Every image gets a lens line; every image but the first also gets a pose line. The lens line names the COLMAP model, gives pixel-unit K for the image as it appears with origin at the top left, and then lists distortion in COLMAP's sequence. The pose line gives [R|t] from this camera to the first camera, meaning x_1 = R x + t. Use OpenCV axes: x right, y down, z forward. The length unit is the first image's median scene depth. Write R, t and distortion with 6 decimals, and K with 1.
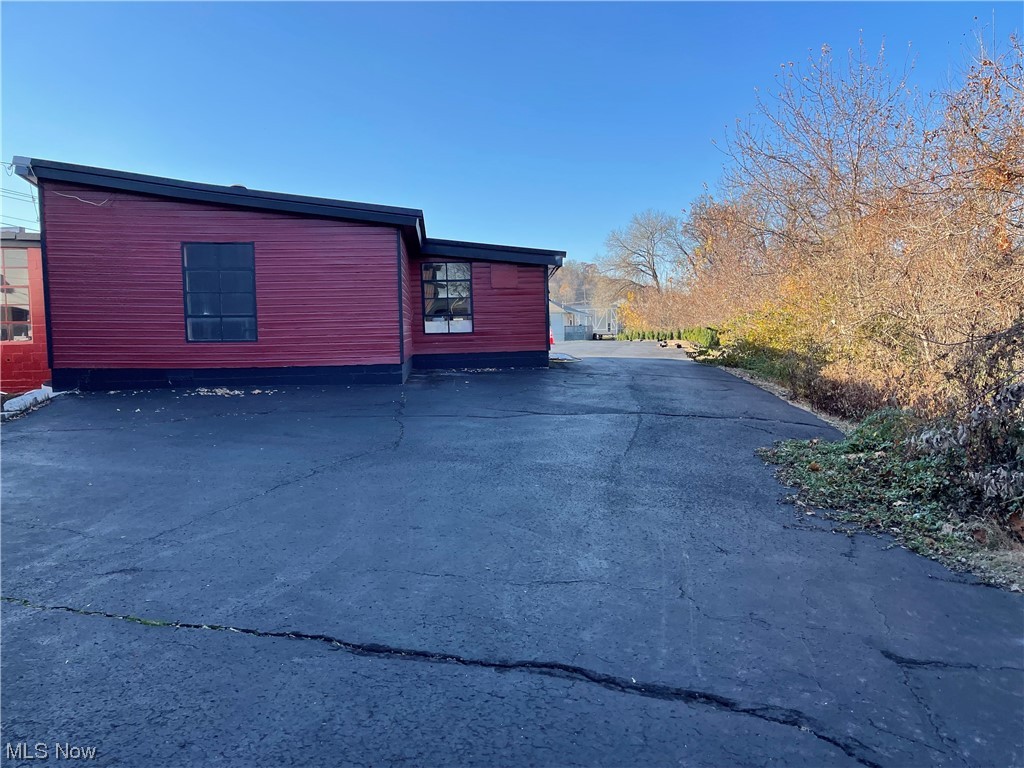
lens RADIAL K [[770.6, 0, 512.6], [0, 770.6, 387.4], [0, 0, 1]] dist [0.053676, -0.026943]
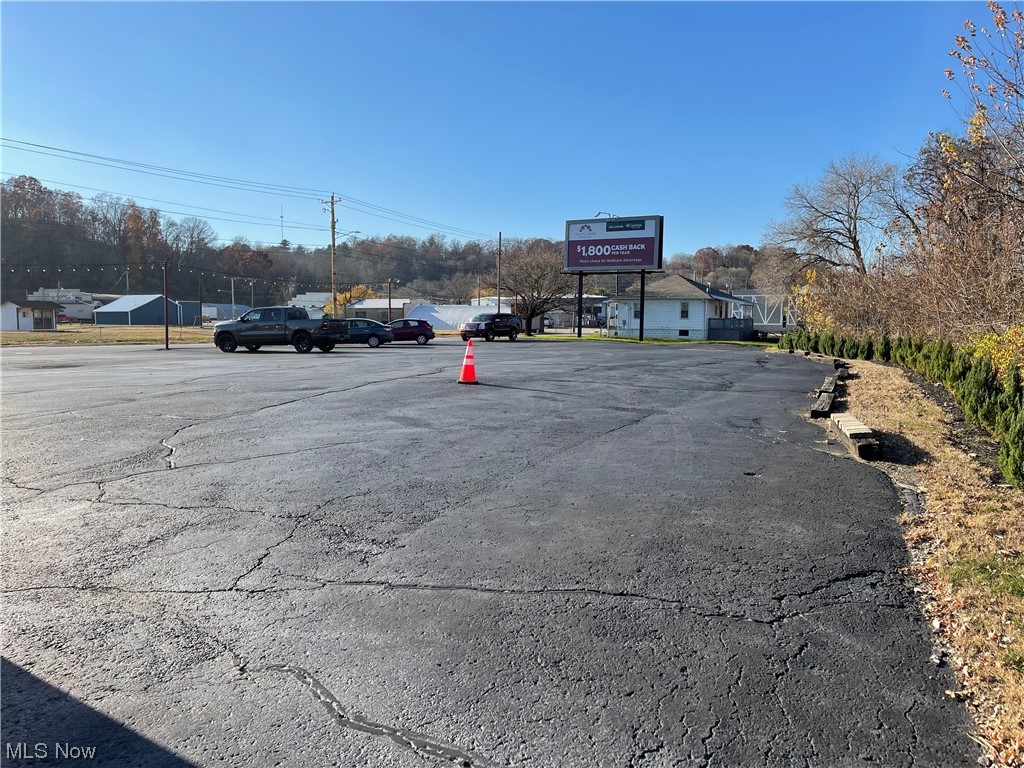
lens RADIAL K [[770.6, 0, 511.1], [0, 770.6, 378.1], [0, 0, 1]] dist [0.053676, -0.026943]
pose [[0.970181, 0.048973, -0.237384, 0.057105], [-0.047458, 0.998800, 0.012095, -0.023767], [0.237691, -0.000469, 0.971341, 0.258954]]
